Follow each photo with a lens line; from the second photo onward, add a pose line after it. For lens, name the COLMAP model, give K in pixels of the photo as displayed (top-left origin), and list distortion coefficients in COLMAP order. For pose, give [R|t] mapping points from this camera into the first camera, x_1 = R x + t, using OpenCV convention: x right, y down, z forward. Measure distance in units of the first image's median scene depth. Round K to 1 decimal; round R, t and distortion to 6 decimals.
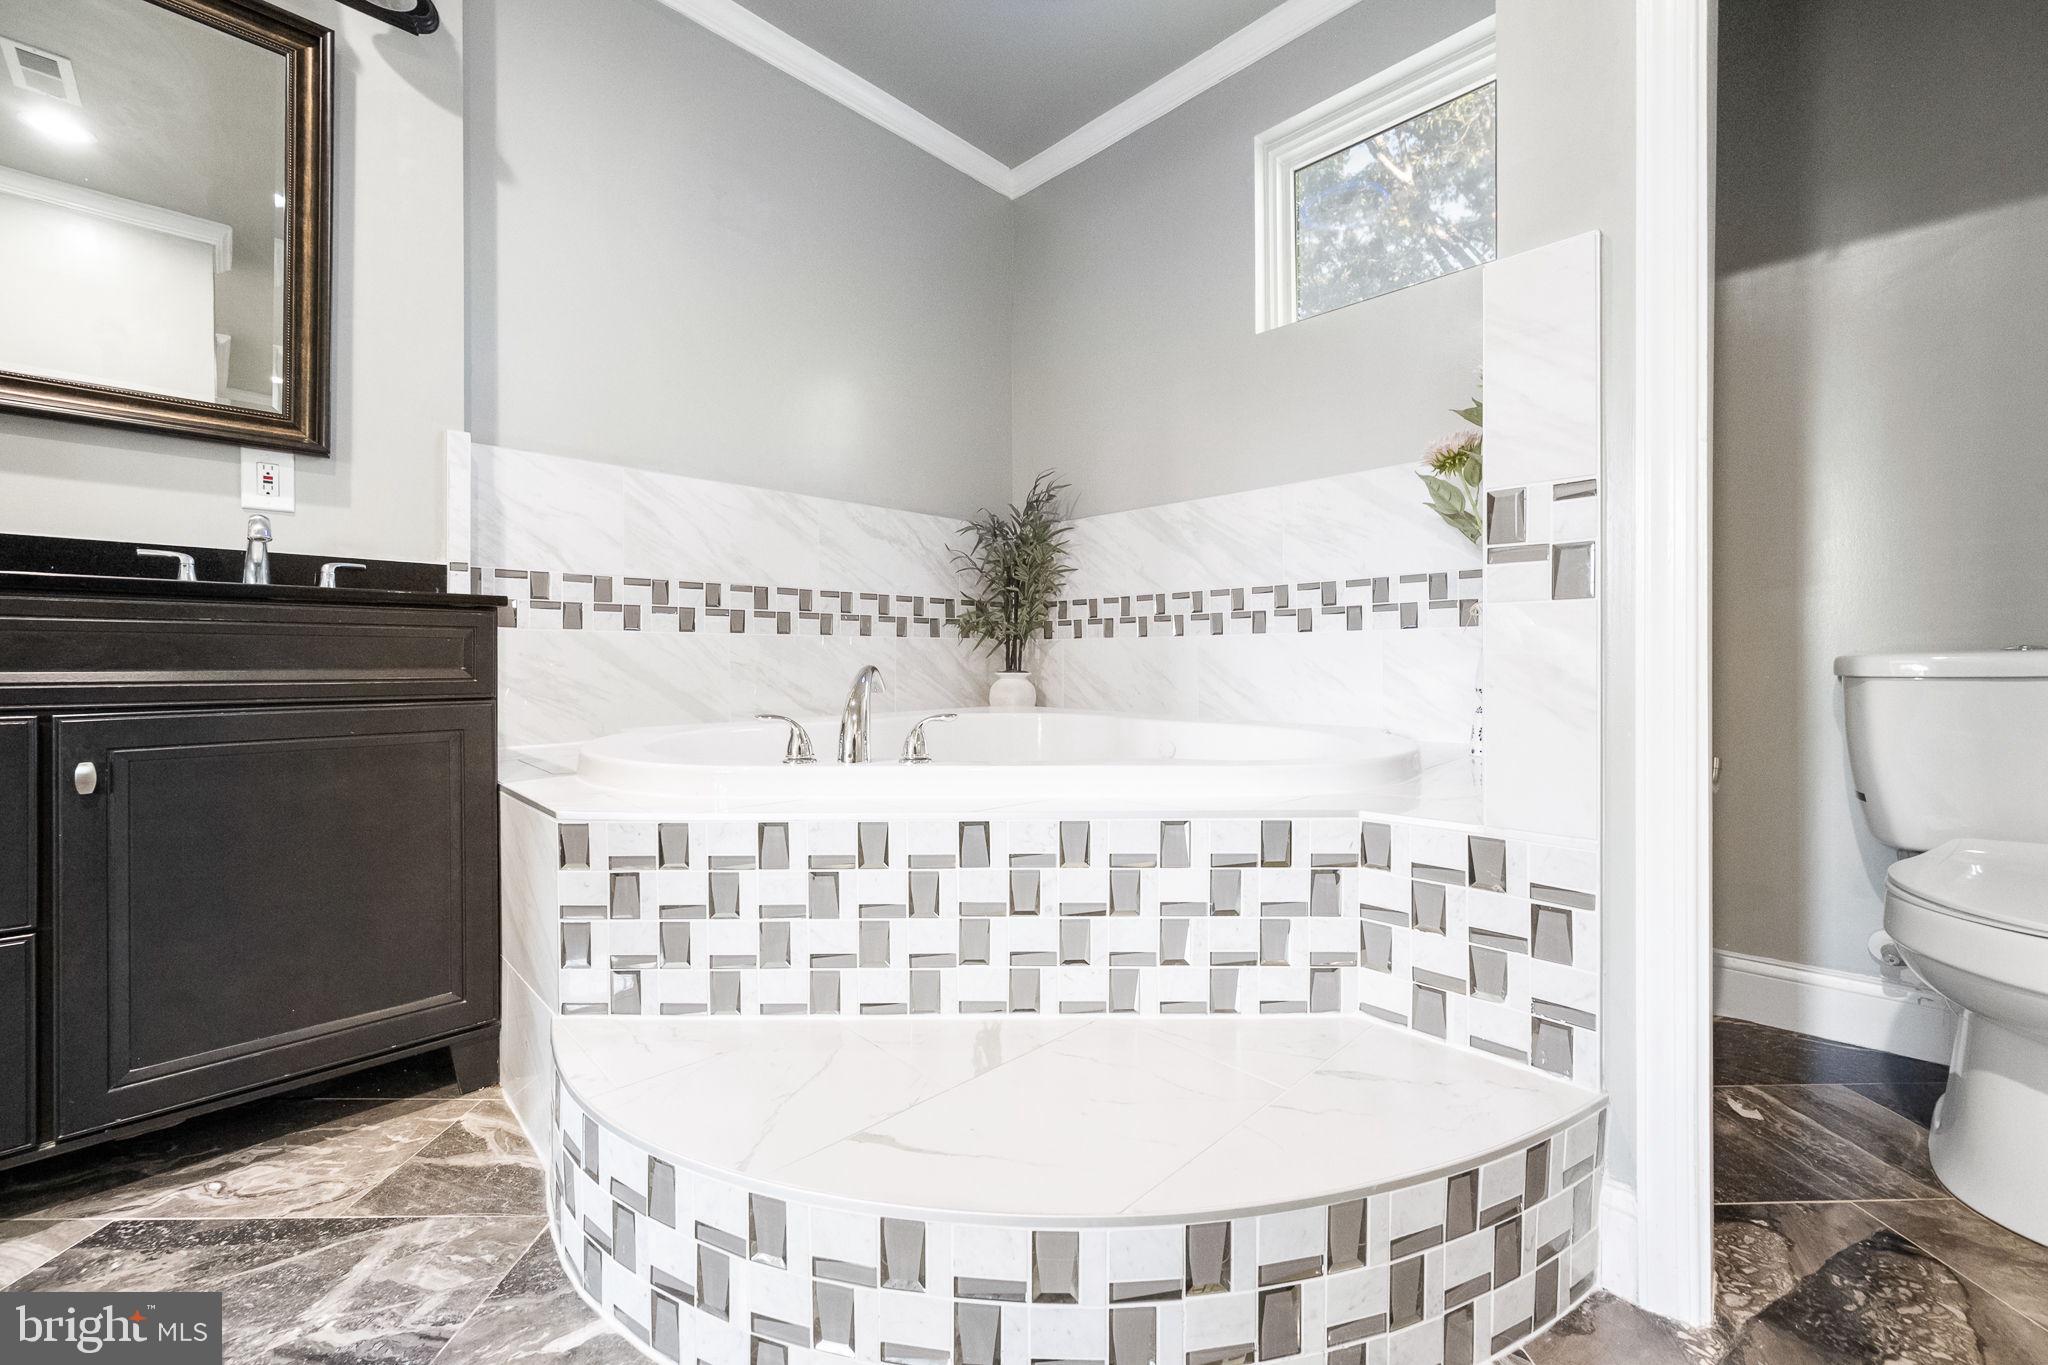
lens RADIAL K [[816.7, 0, 1027.8], [0, 816.7, 652.8], [0, 0, 1]] dist [-0.002184, -0.000201]
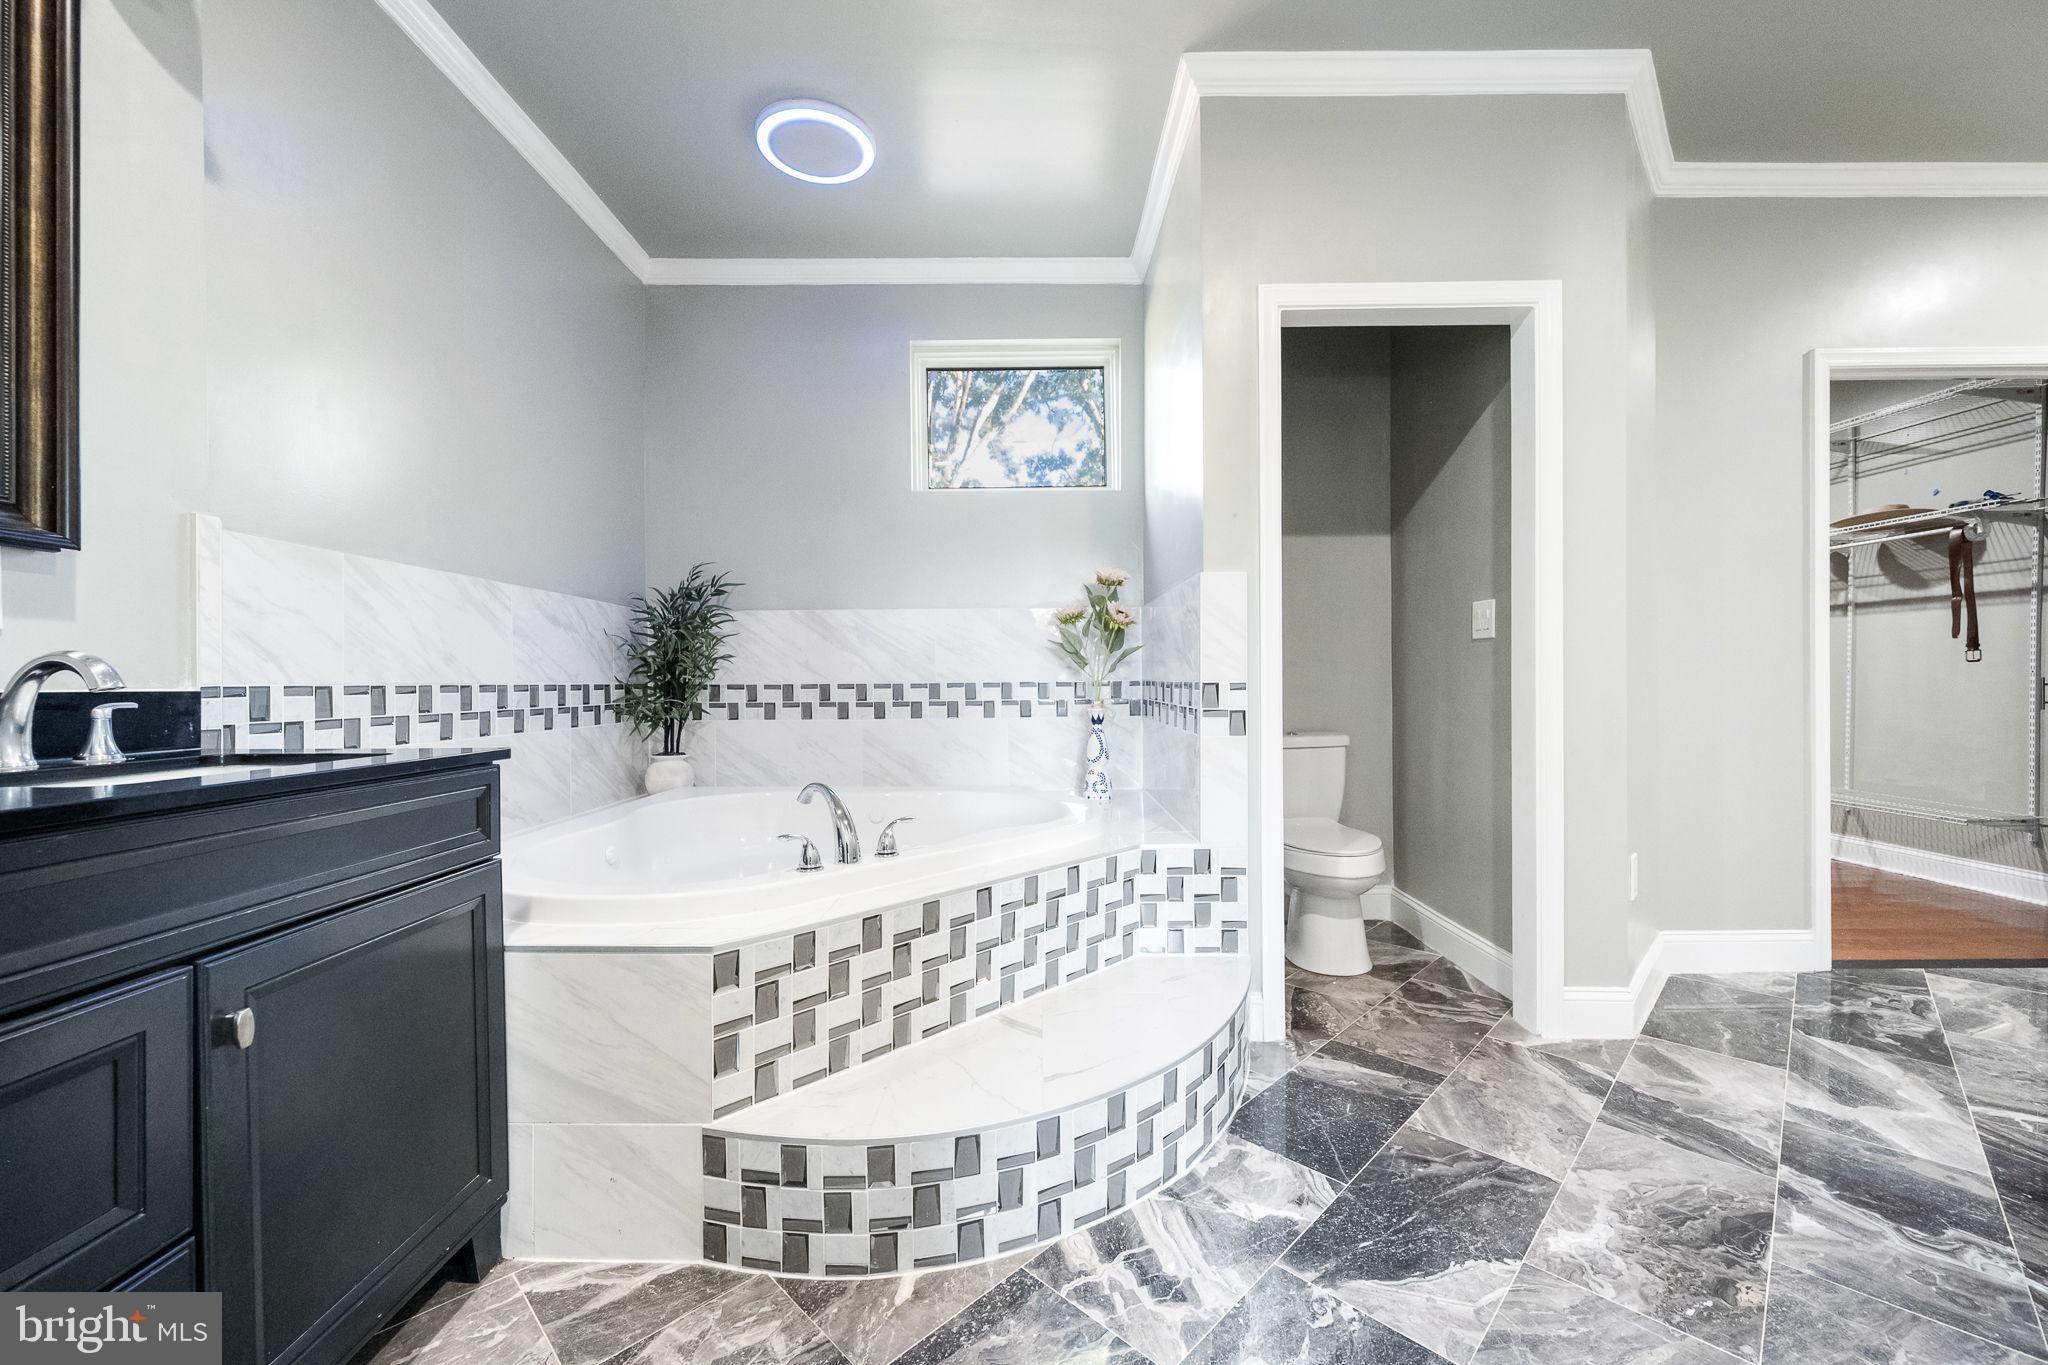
lens RADIAL K [[814.2, 0, 1033.8], [0, 814.2, 672.1], [0, 0, 1]] dist [-0.002072, 0.000114]
pose [[0.705288, 0.005995, 0.708896, -0.504153], [-0.000699, 0.999970, -0.007761, -0.086498], [-0.708921, 0.004978, 0.705271, -0.065885]]
